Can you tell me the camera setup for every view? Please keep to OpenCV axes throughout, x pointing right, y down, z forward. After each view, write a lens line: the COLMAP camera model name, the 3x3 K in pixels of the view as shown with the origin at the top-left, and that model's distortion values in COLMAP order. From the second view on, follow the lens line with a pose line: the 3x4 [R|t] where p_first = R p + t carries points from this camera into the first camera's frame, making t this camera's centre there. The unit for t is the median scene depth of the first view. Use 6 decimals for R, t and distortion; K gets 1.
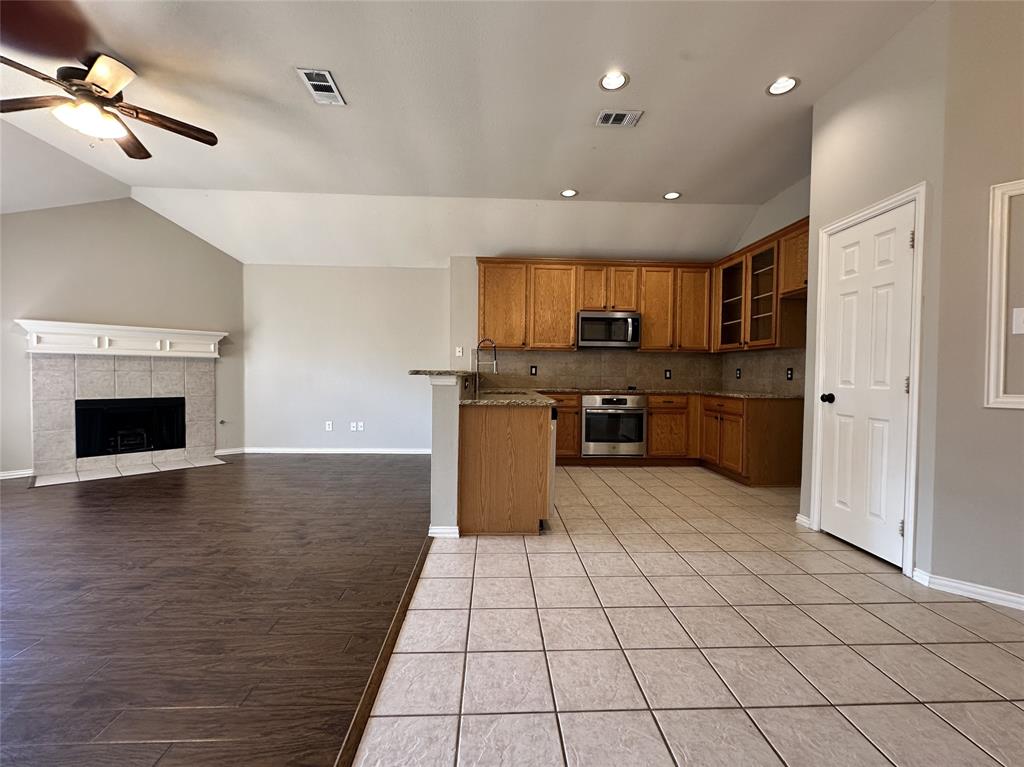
lens RADIAL K [[431.8, 0, 512.2], [0, 431.8, 383.9], [0, 0, 1]] dist [-0.001266, -0.000009]
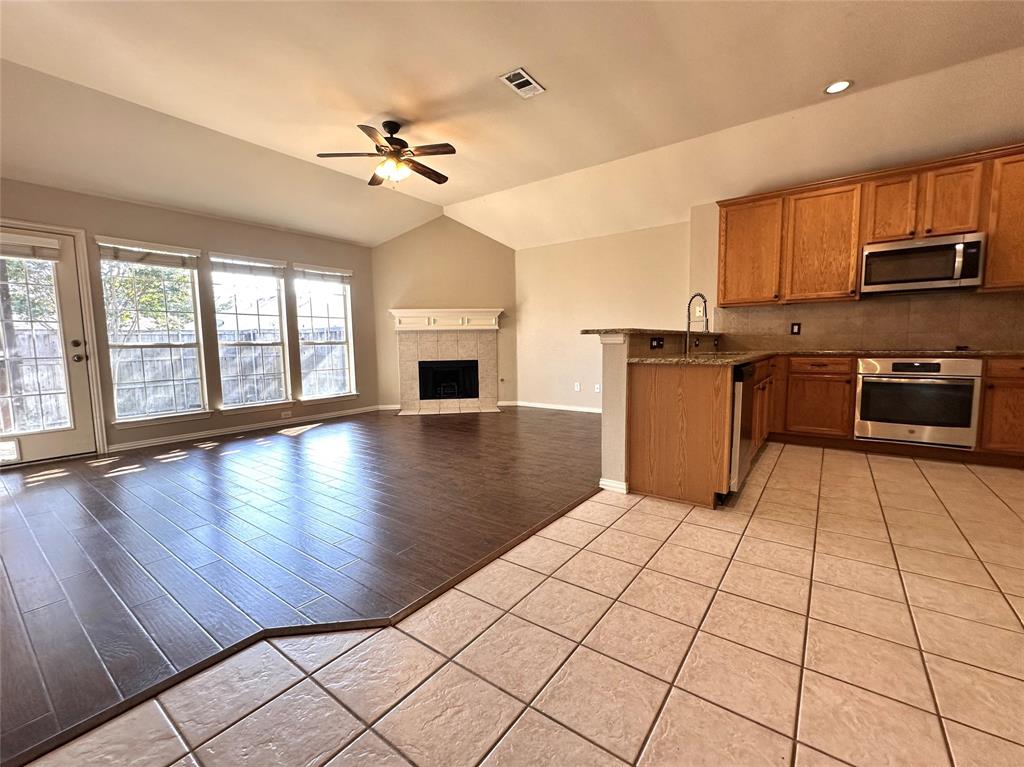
lens RADIAL K [[433.9, 0, 513.1], [0, 433.9, 383.5], [0, 0, 1]] dist [-0.002216, 0.000104]
pose [[0.777009, 0.036000, -0.628459, 0.184103], [0.007743, 0.997741, 0.066726, 0.016197], [0.629441, -0.056713, 0.774976, 0.033680]]
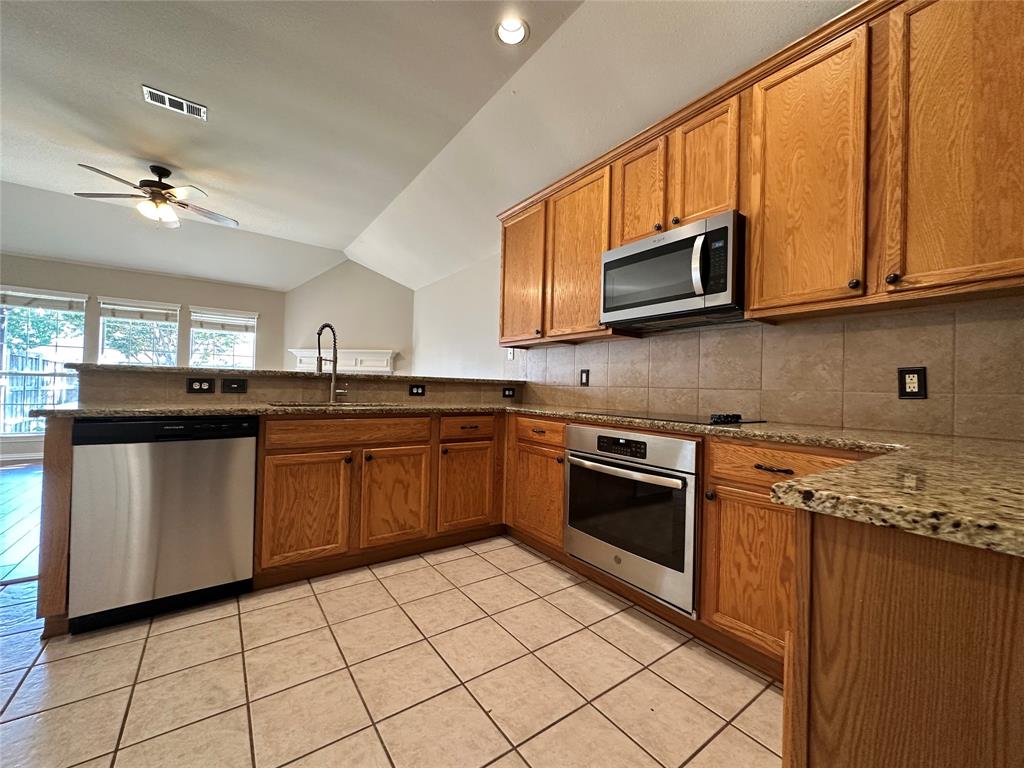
lens RADIAL K [[408.8, 0, 513.1], [0, 408.8, 383.9], [0, 0, 1]] dist [-0.000184, 0.000000]
pose [[0.549721, -0.004891, -0.835334, 0.544035], [-0.041177, 0.998609, -0.032945, -0.001032], [0.834333, 0.052507, 0.548755, 0.752055]]
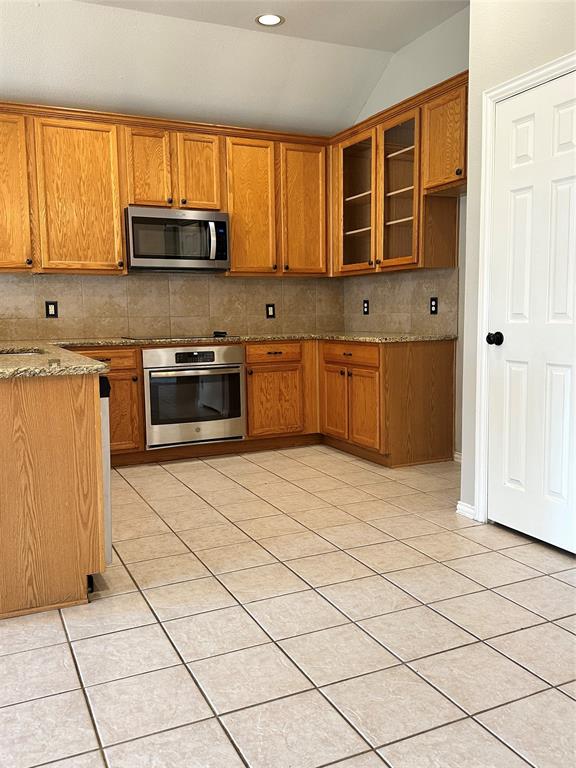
lens RADIAL K [[658.1, 0, 285.8], [0, 658.1, 382.1], [0, 0, 1]] dist [0.161924, -0.335006]
pose [[0.923091, -0.066643, 0.378764, -0.007409], [0.035022, 0.995346, 0.089776, -0.004271], [-0.382985, -0.069606, 0.921129, 0.069531]]
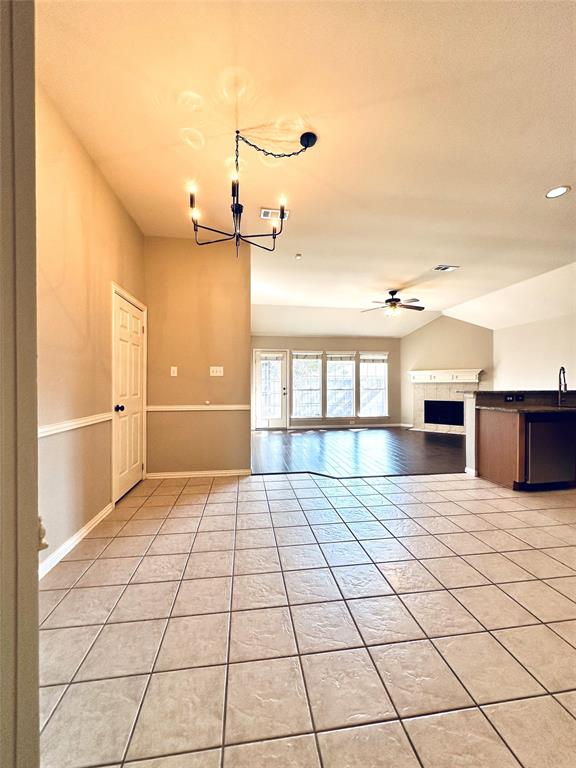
lens RADIAL K [[312.7, 0, 288.0], [0, 312.7, 384.0], [0, 0, 1]] dist [-0.002016, 0.000173]
pose [[0.097525, -0.013446, -0.995142, 0.734029], [-0.022281, 0.999629, -0.015690, -0.012408], [0.994984, 0.023703, 0.097189, 0.006723]]
